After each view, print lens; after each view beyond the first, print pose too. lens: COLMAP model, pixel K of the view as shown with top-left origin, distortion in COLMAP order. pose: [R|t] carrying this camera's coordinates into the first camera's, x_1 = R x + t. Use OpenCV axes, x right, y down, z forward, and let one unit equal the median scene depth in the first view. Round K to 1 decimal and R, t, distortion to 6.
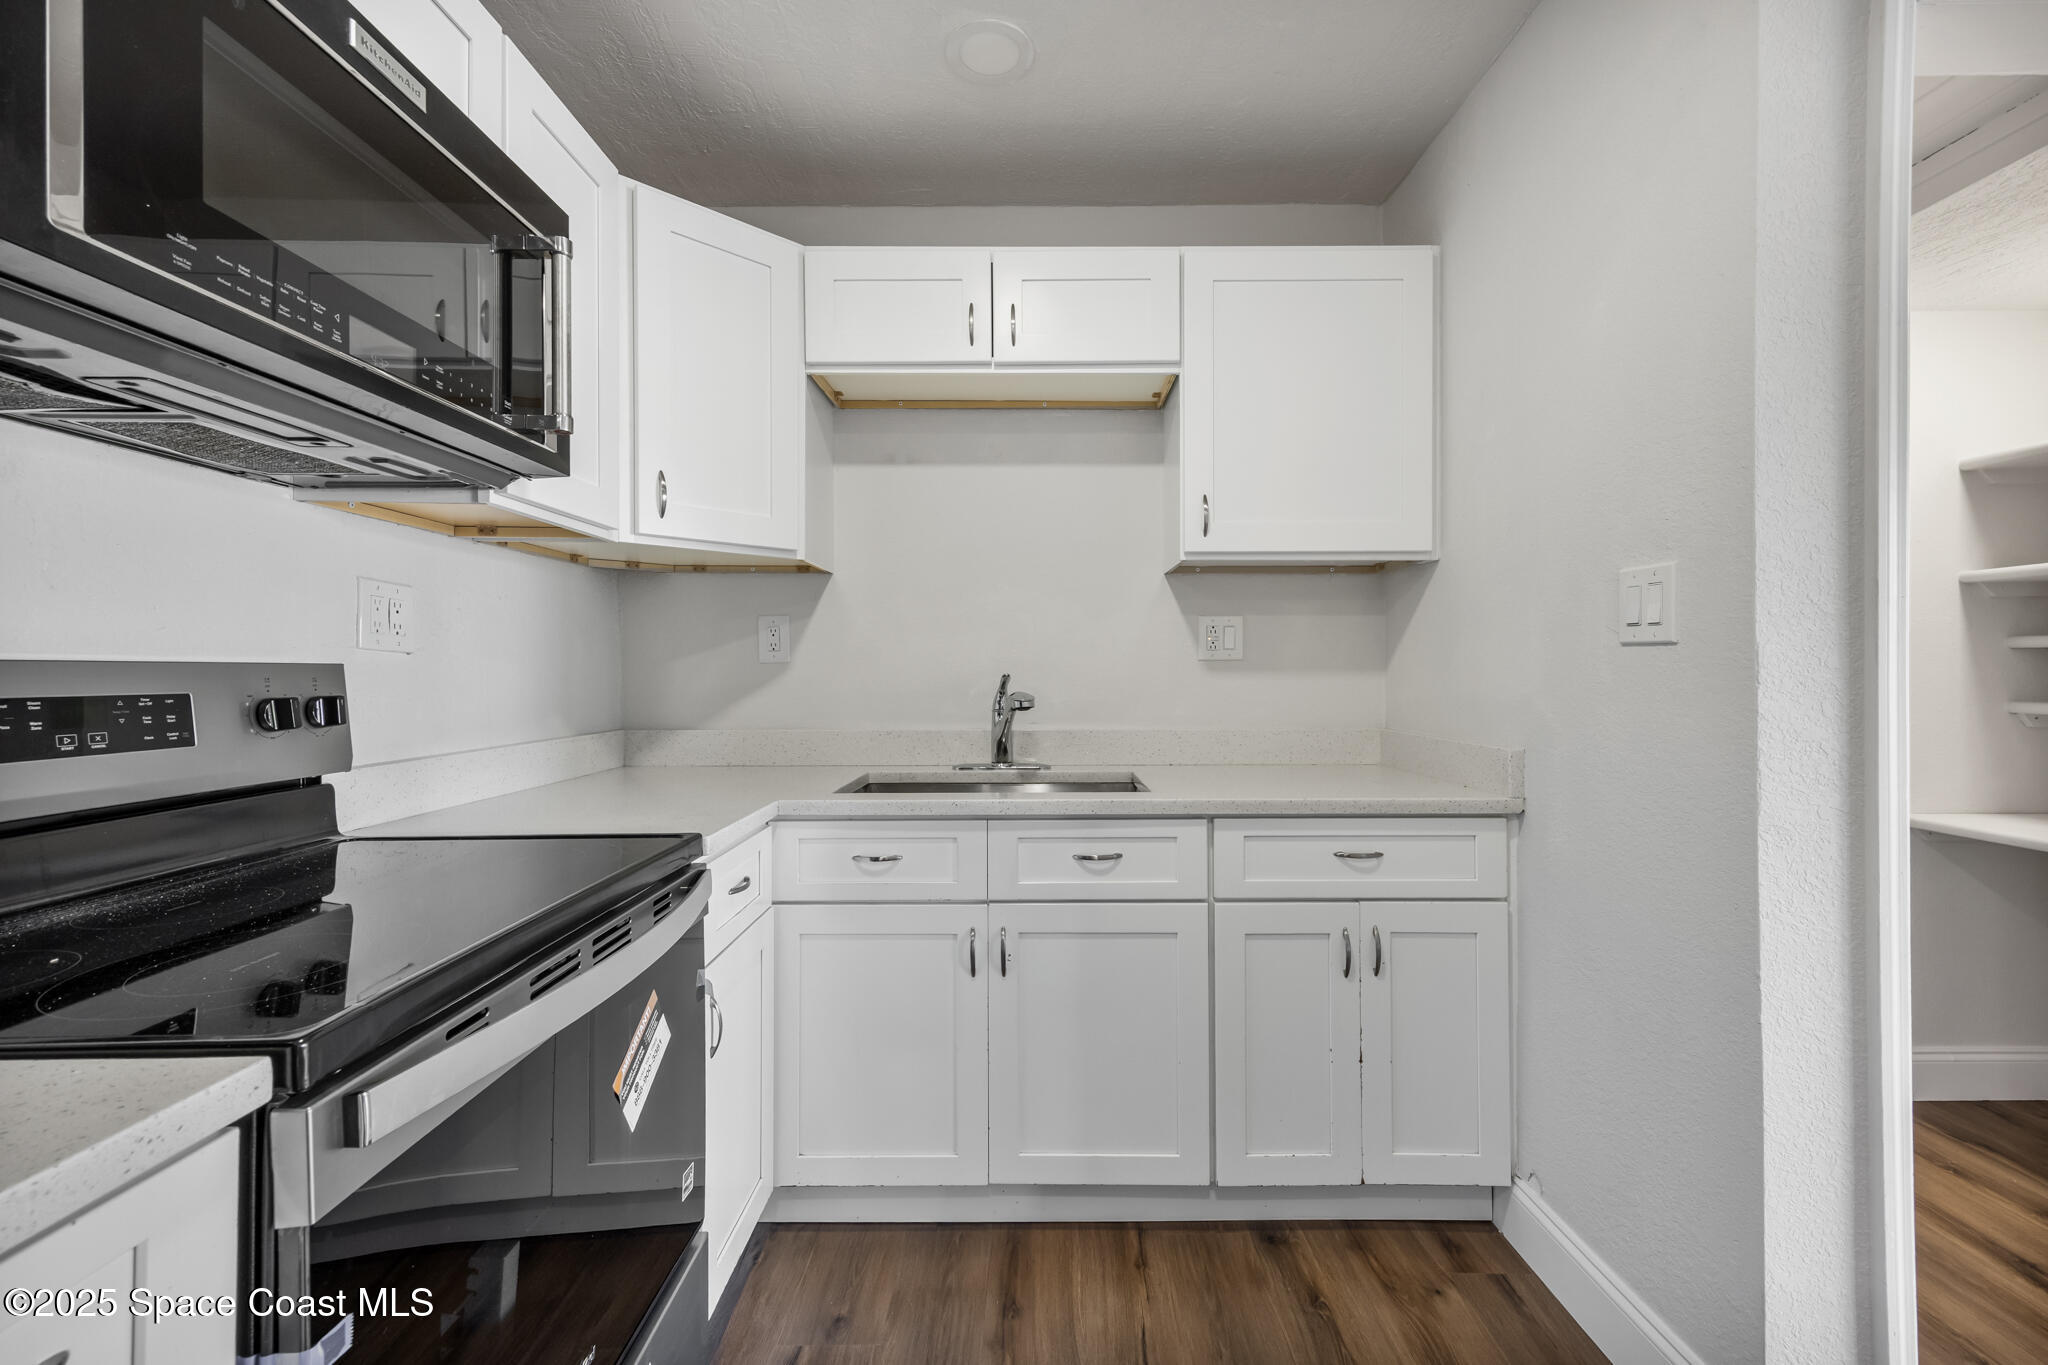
lens RADIAL K [[856.8, 0, 1026.3], [0, 856.8, 667.6], [0, 0, 1]] dist [0.001226, 0.000092]
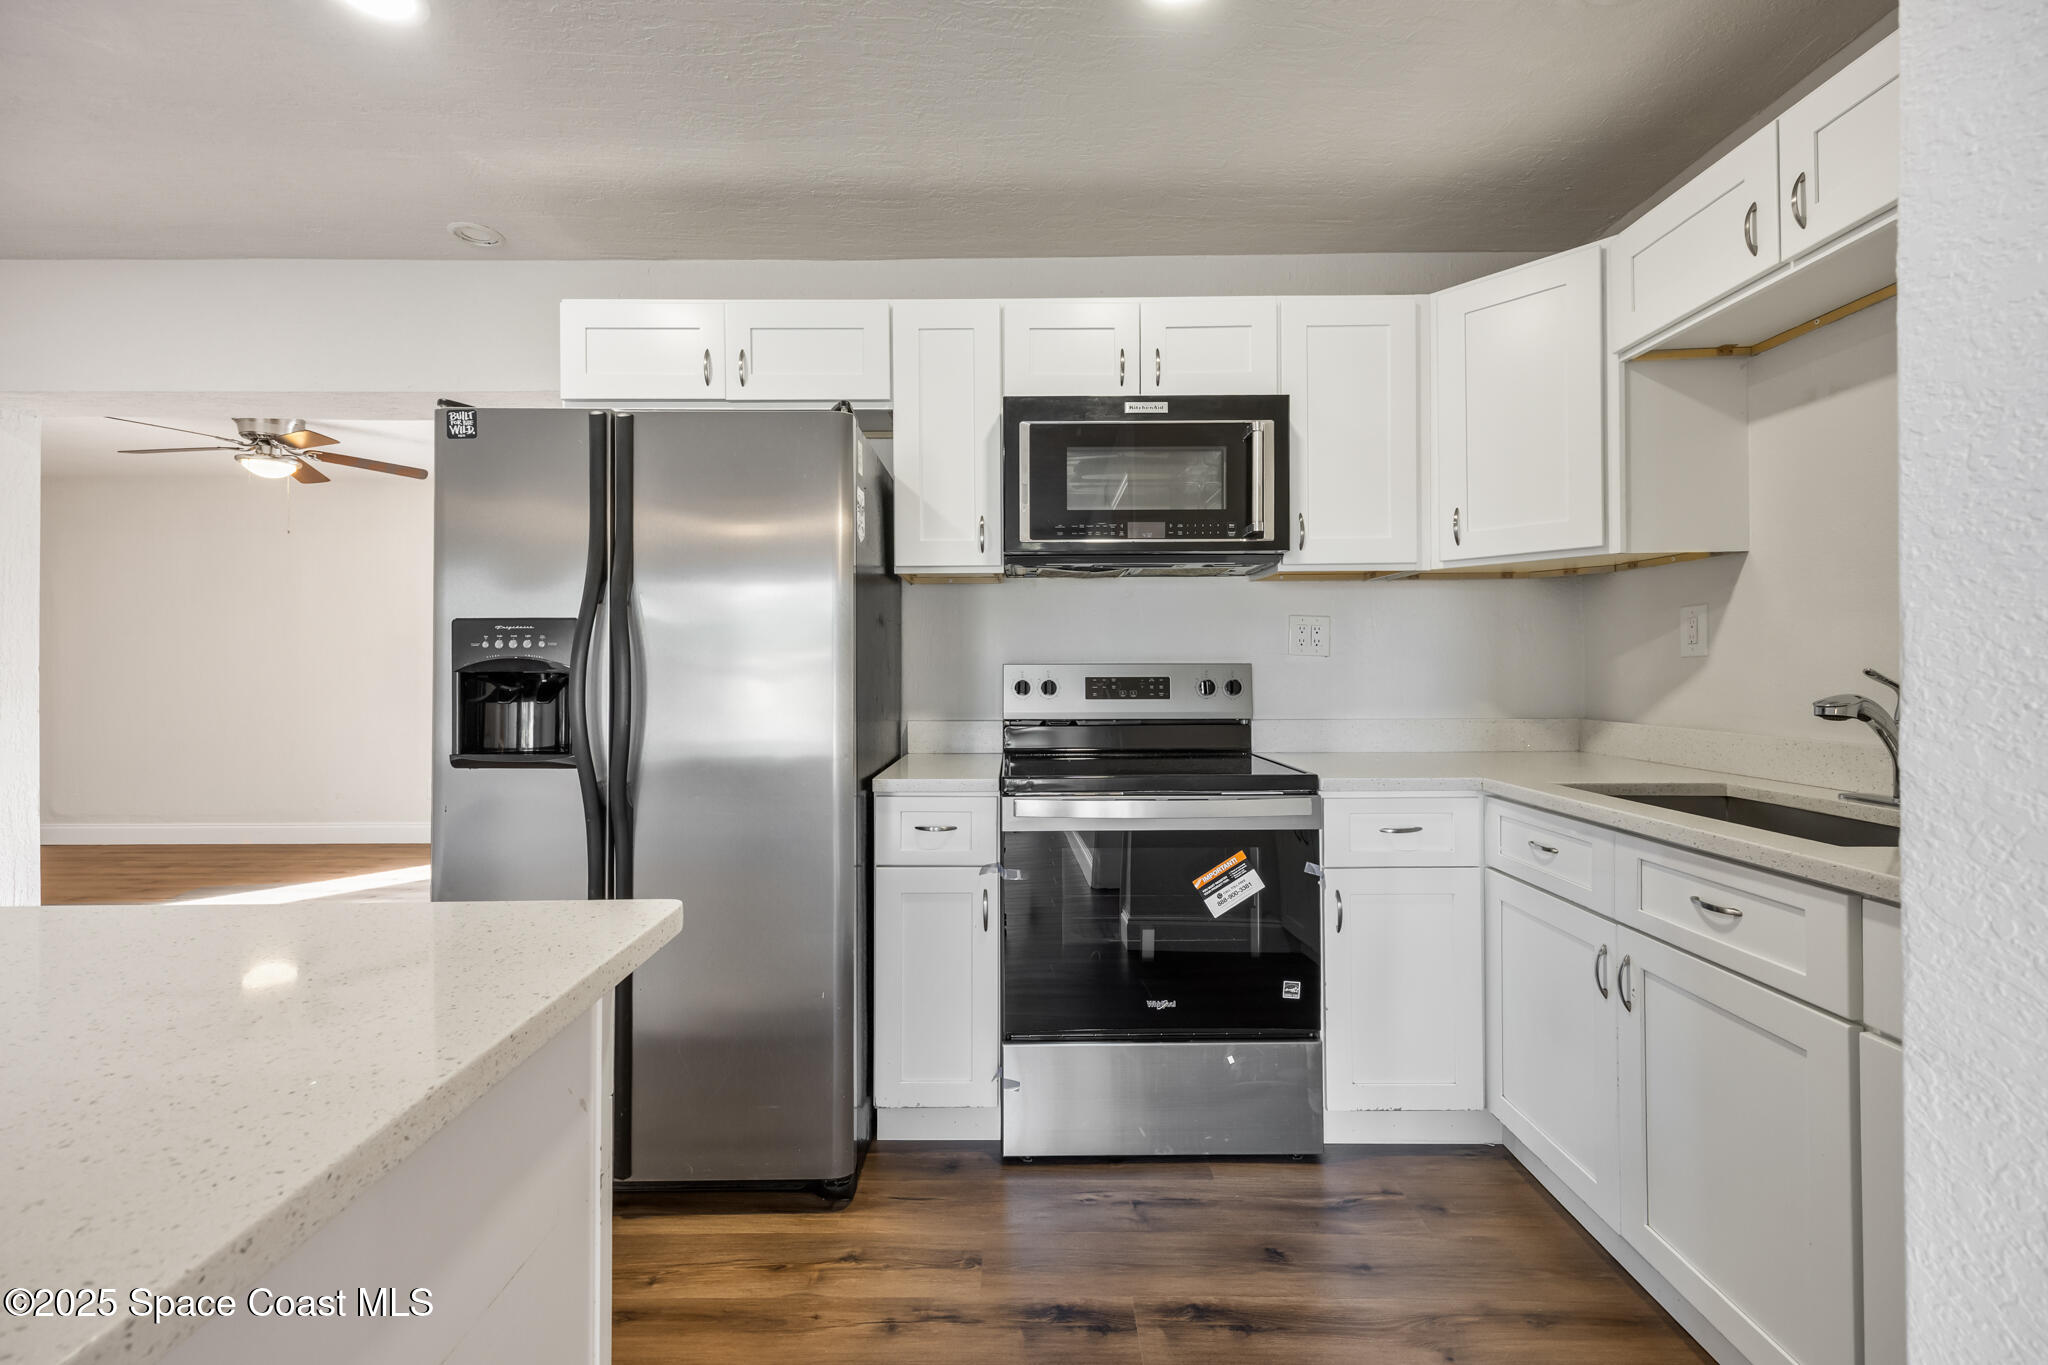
lens RADIAL K [[840.0, 0, 1017.9], [0, 840.0, 667.1], [0, 0, 1]] dist [0.004694, 0.000449]
pose [[-0.018858, 0.000052, -0.999822, 0.861366], [0.008008, 0.999968, -0.000099, -0.000162], [0.999790, -0.008009, -0.018857, 0.389745]]
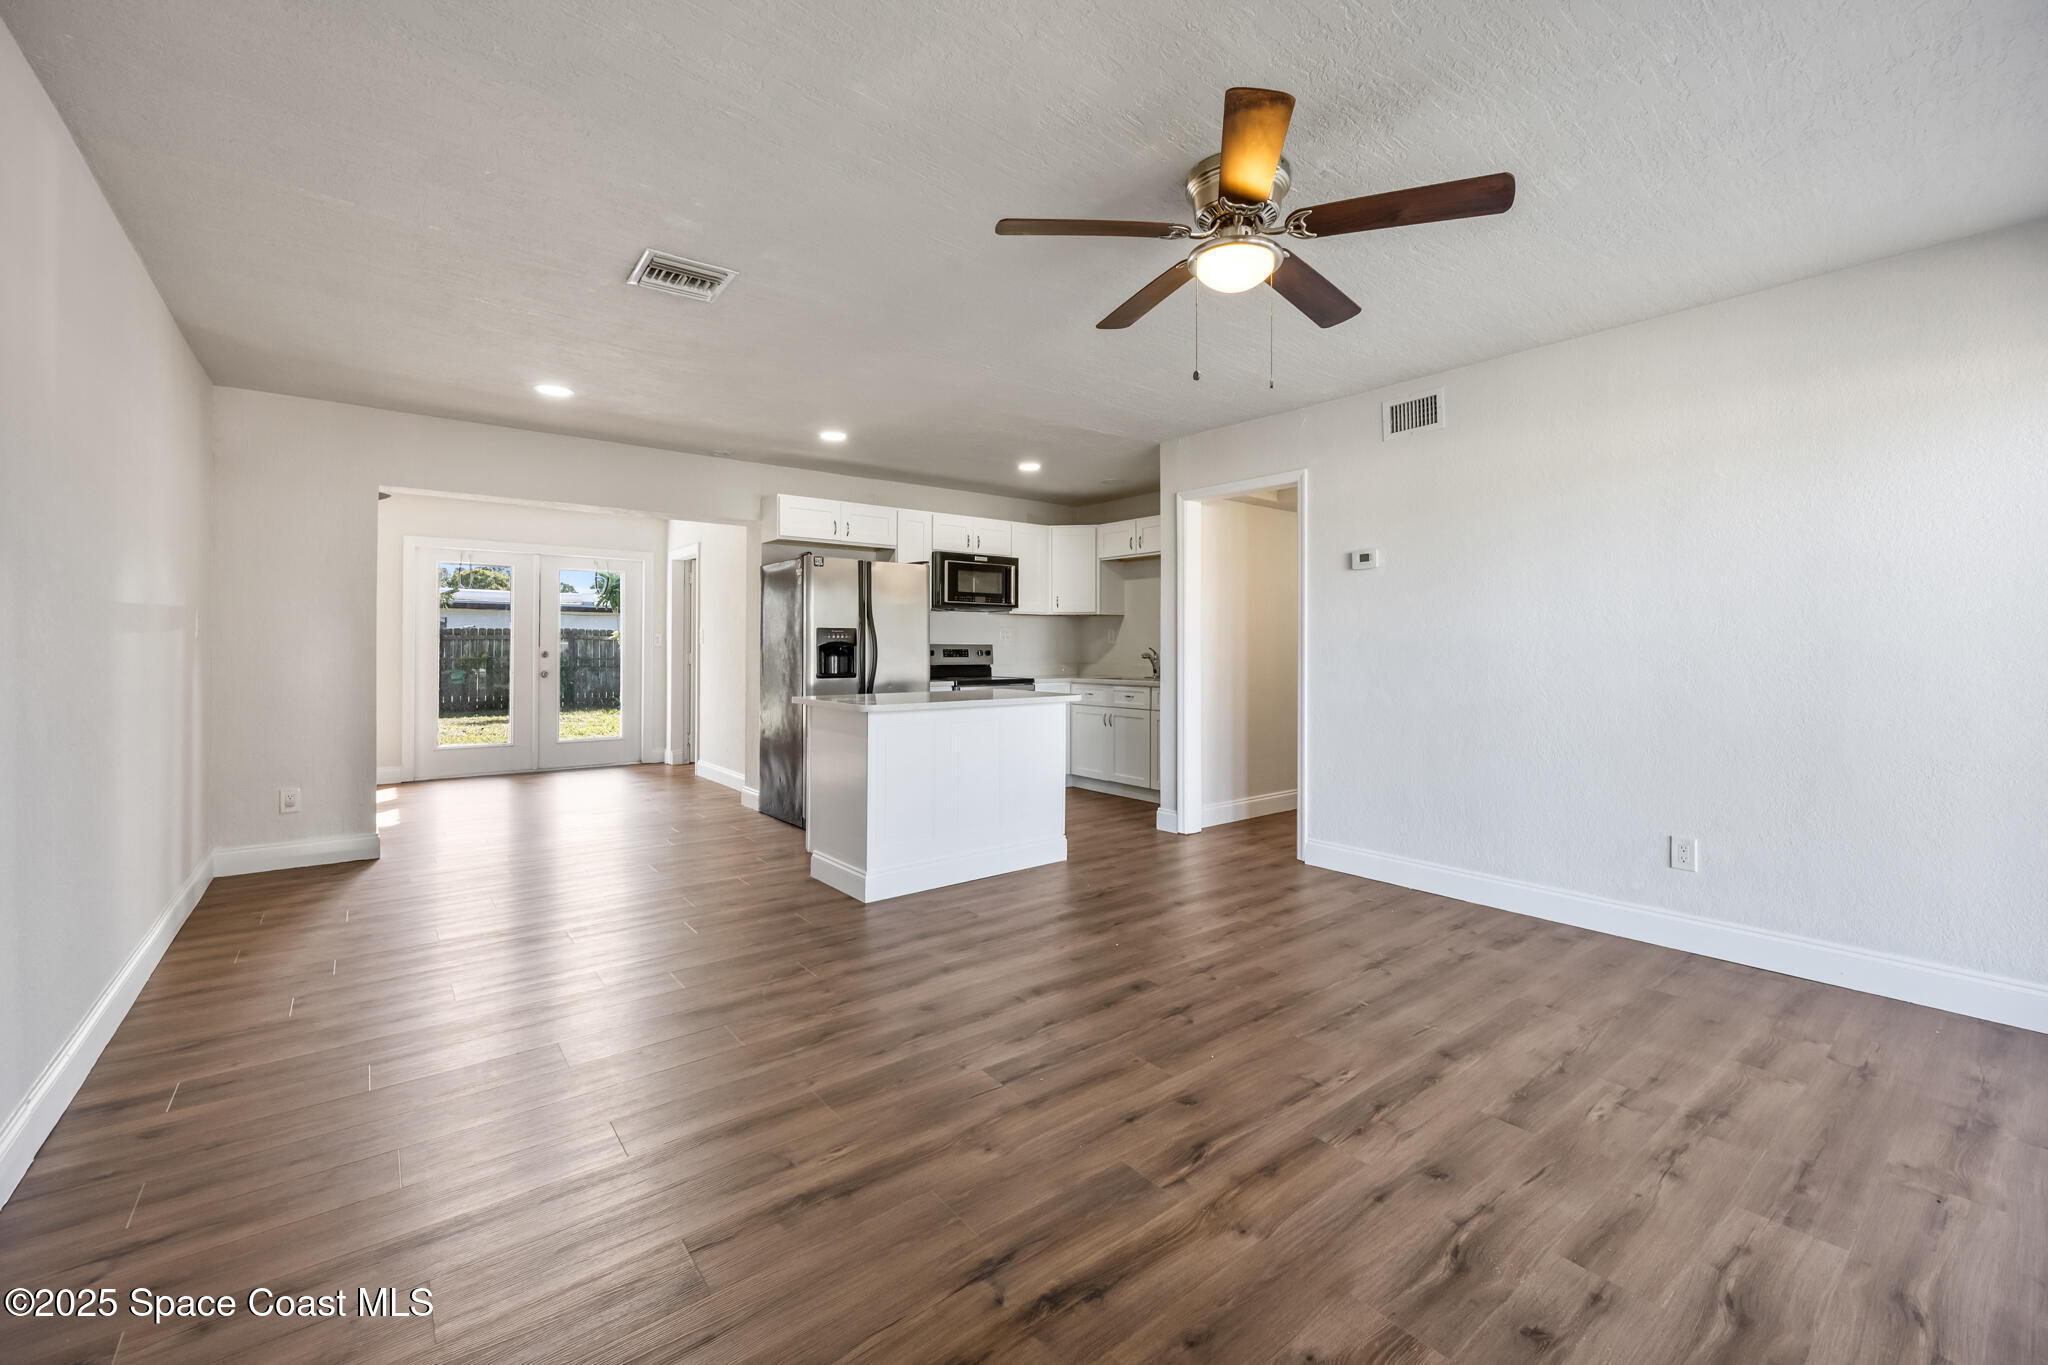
lens RADIAL K [[840.0, 0, 1017.9], [0, 840.0, 667.1], [0, 0, 1]] dist [0.004694, 0.000449]
pose [[0.613558, 0.024694, -0.789263, 2.696870], [-0.000729, 0.999528, 0.030706, -0.019341], [0.789649, -0.018265, 0.613287, -1.646528]]
